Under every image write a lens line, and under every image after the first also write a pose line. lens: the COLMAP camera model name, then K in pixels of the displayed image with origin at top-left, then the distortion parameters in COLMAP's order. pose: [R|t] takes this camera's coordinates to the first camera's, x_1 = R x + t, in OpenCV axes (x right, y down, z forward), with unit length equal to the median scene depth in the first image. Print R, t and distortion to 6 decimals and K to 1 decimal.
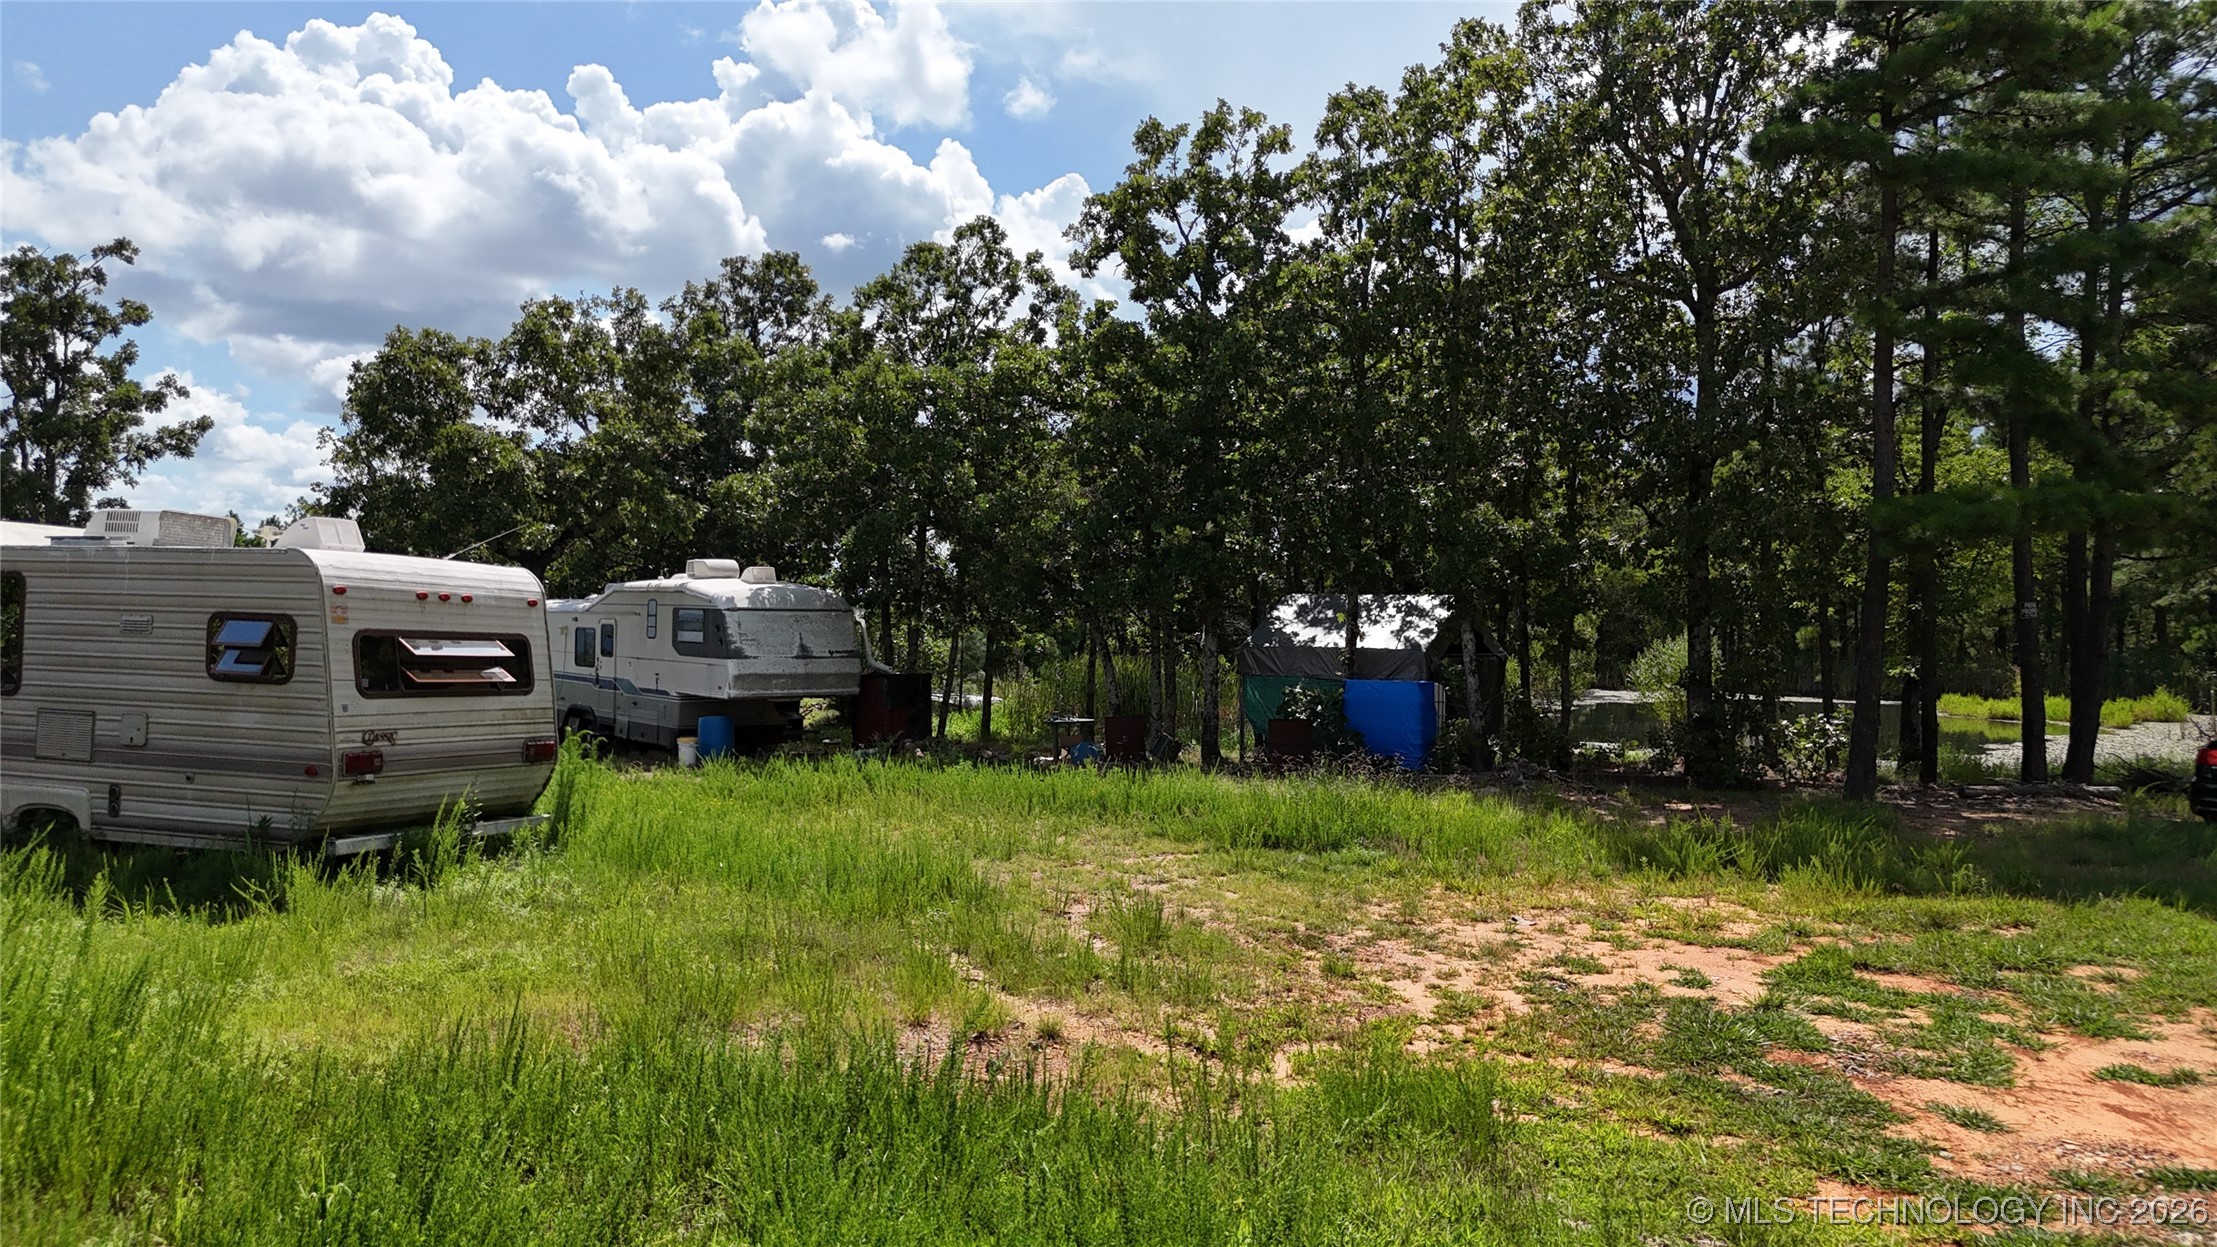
lens RADIAL K [[1632.5, 0, 1100.2], [0, 1632.5, 638.0], [0, 0, 1]] dist [0.071063, -0.067787]
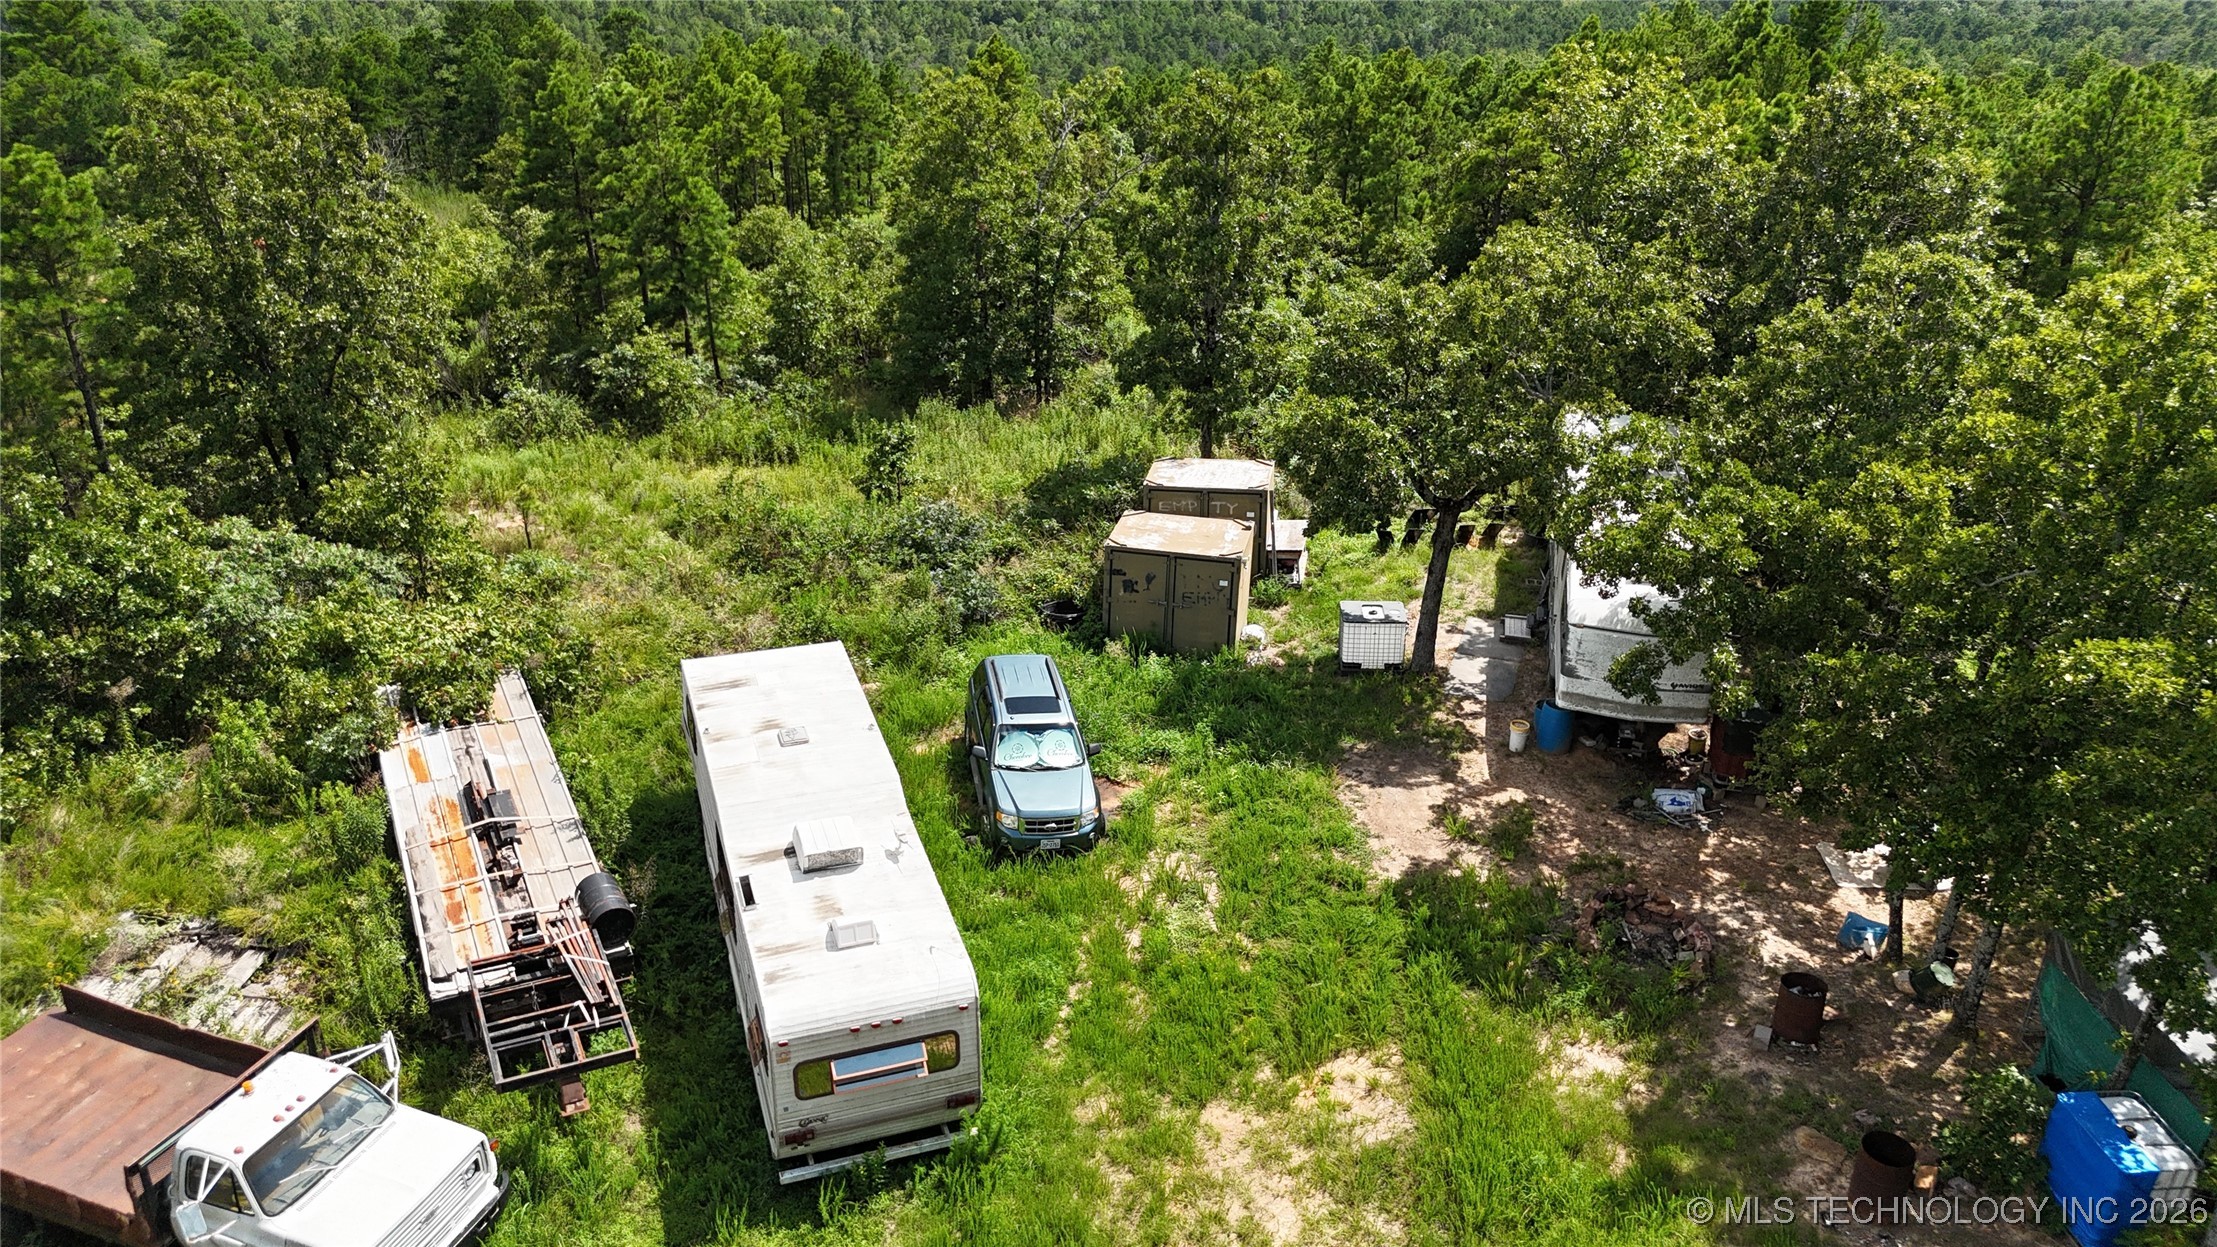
lens RADIAL K [[1632.5, 0, 1111.8], [0, 1632.5, 619.8], [0, 0, 1]] dist [0.071063, -0.067787]
pose [[0.644997, 0.334671, -0.687004, 0.286904], [-0.011570, 0.903176, 0.429115, -0.455332], [0.764097, -0.268829, 0.586418, 0.190340]]
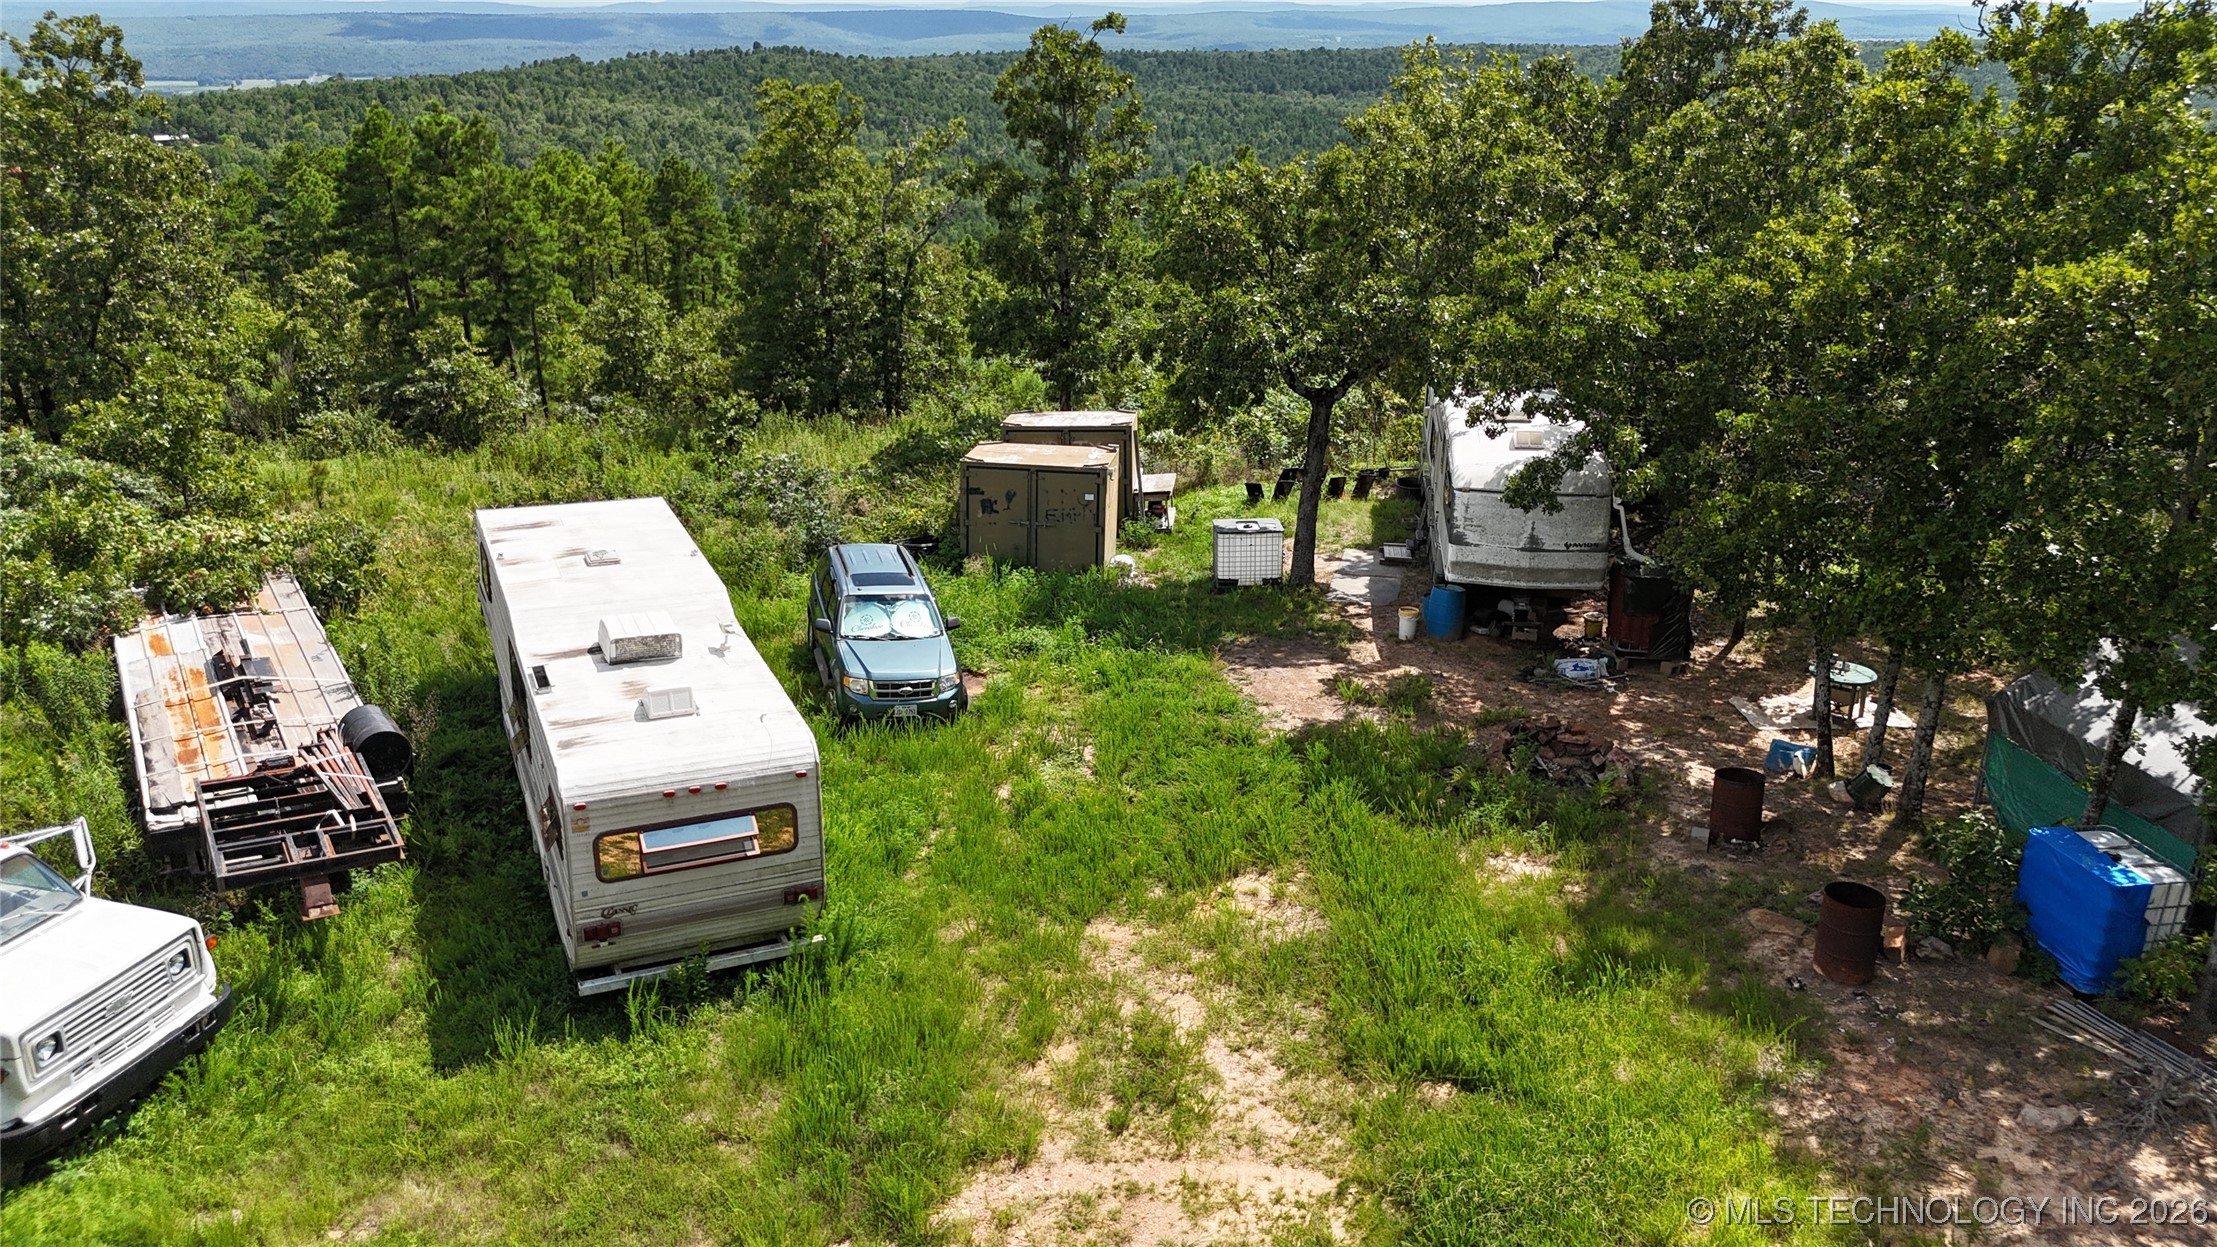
lens RADIAL K [[1632.5, 0, 1111.2], [0, 1632.5, 624.0], [0, 0, 1]] dist [0.071063, -0.067787]
pose [[0.711151, 0.236376, -0.662111, 0.280254], [-0.011055, 0.945427, 0.325647, -0.253408], [0.702953, -0.224265, 0.674954, 0.198843]]
